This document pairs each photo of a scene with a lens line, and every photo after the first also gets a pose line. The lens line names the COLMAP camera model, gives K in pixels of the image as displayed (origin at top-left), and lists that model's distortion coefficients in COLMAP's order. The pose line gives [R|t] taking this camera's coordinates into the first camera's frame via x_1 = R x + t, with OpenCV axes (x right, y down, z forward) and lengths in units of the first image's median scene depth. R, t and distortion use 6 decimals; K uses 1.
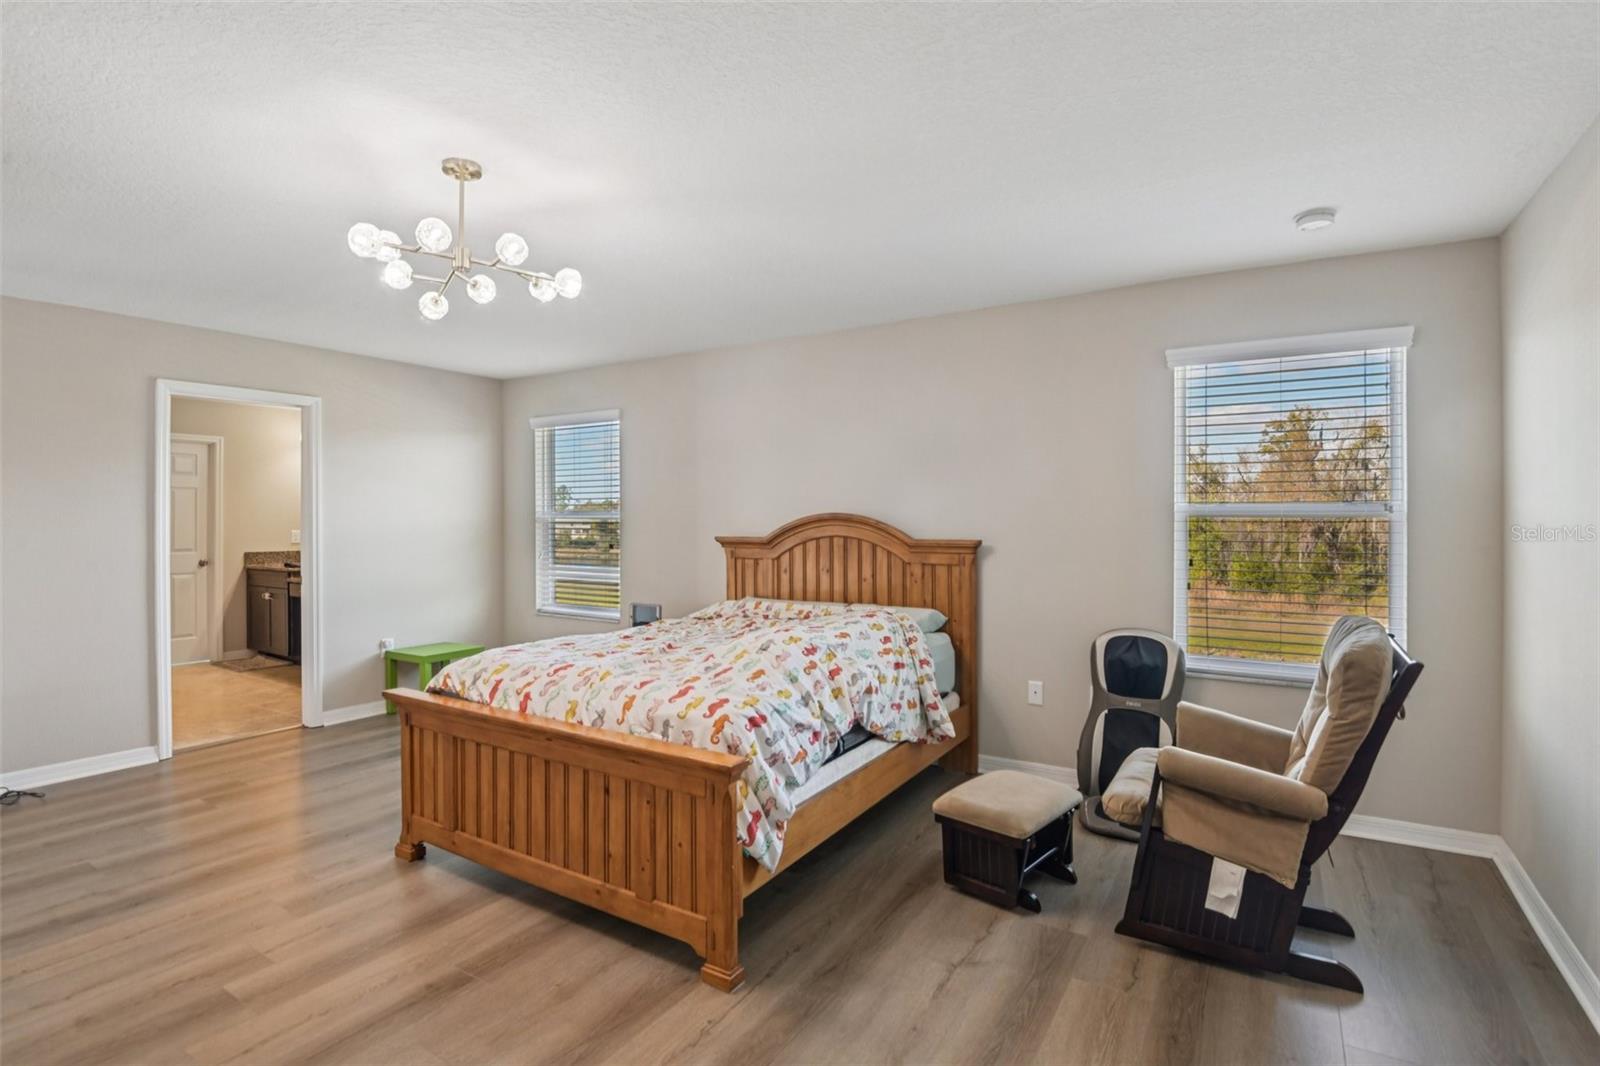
lens RADIAL K [[775.5, 0, 802.5], [0, 775.5, 521.9], [0, 0, 1]] dist [-0.002921, -0.027959]
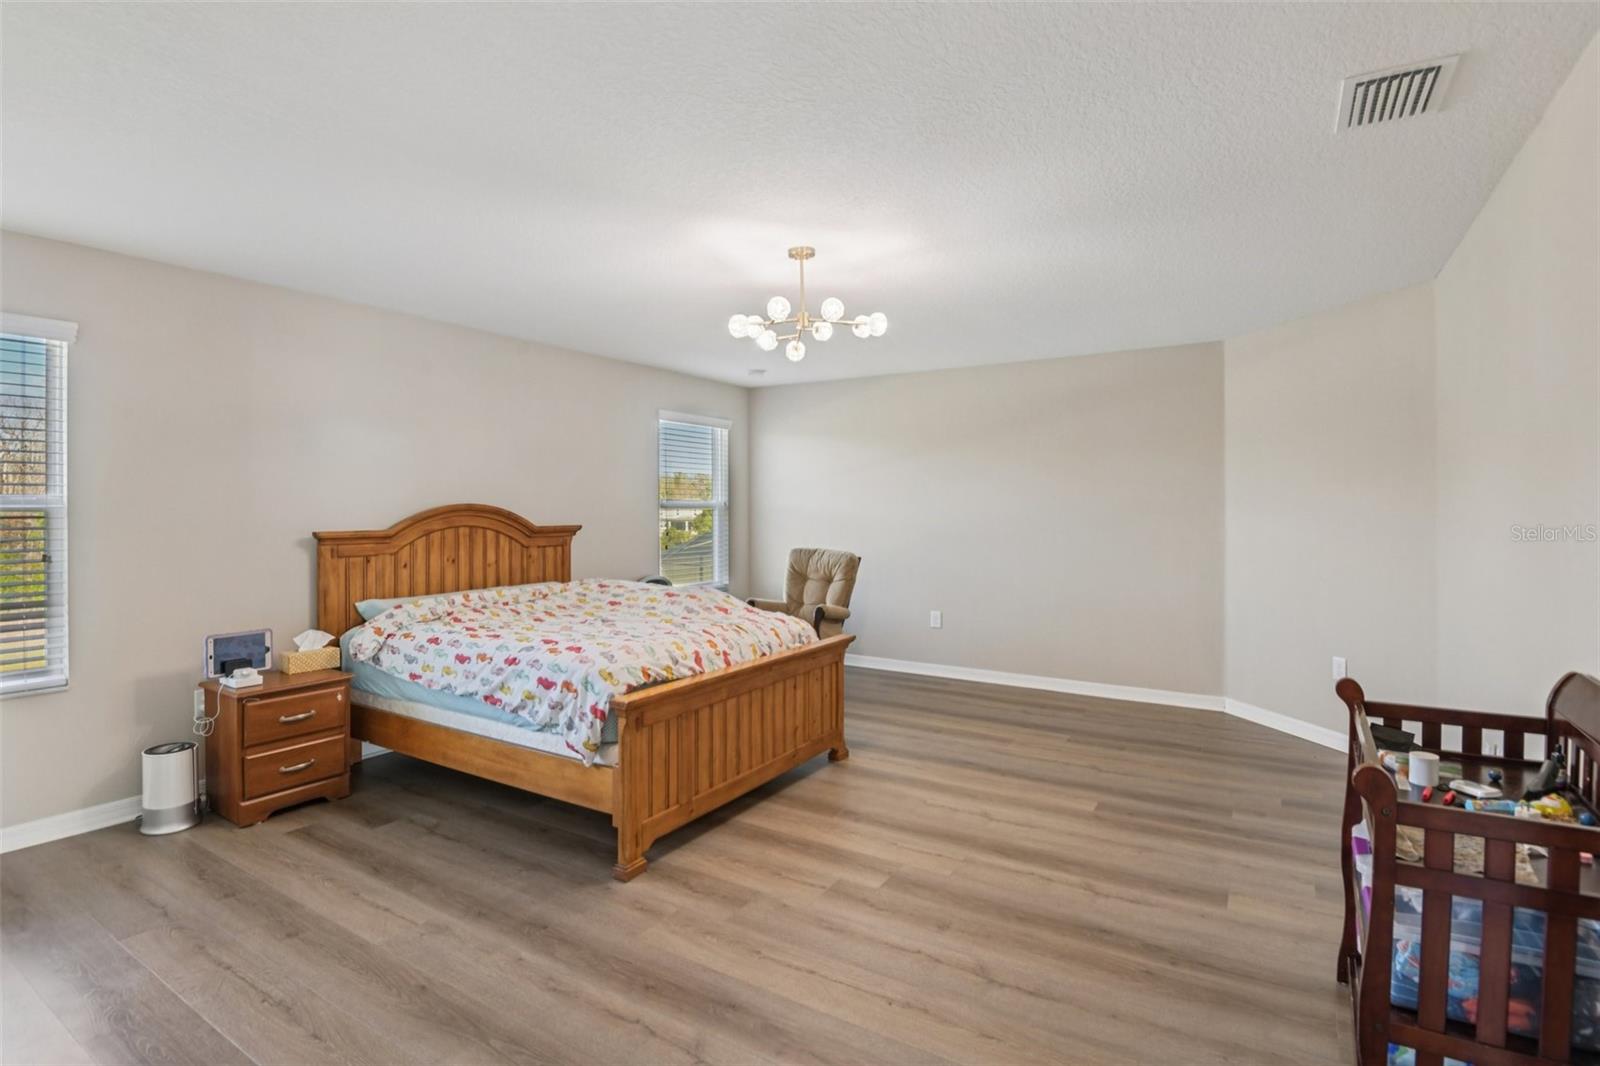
lens RADIAL K [[775.5, 0, 802.5], [0, 775.5, 521.9], [0, 0, 1]] dist [-0.002921, -0.027959]
pose [[0.003962, -0.016392, 0.999858, -1.032656], [0.005754, 0.999849, 0.016370, -0.001955], [-0.999976, 0.005689, 0.004056, 0.568618]]
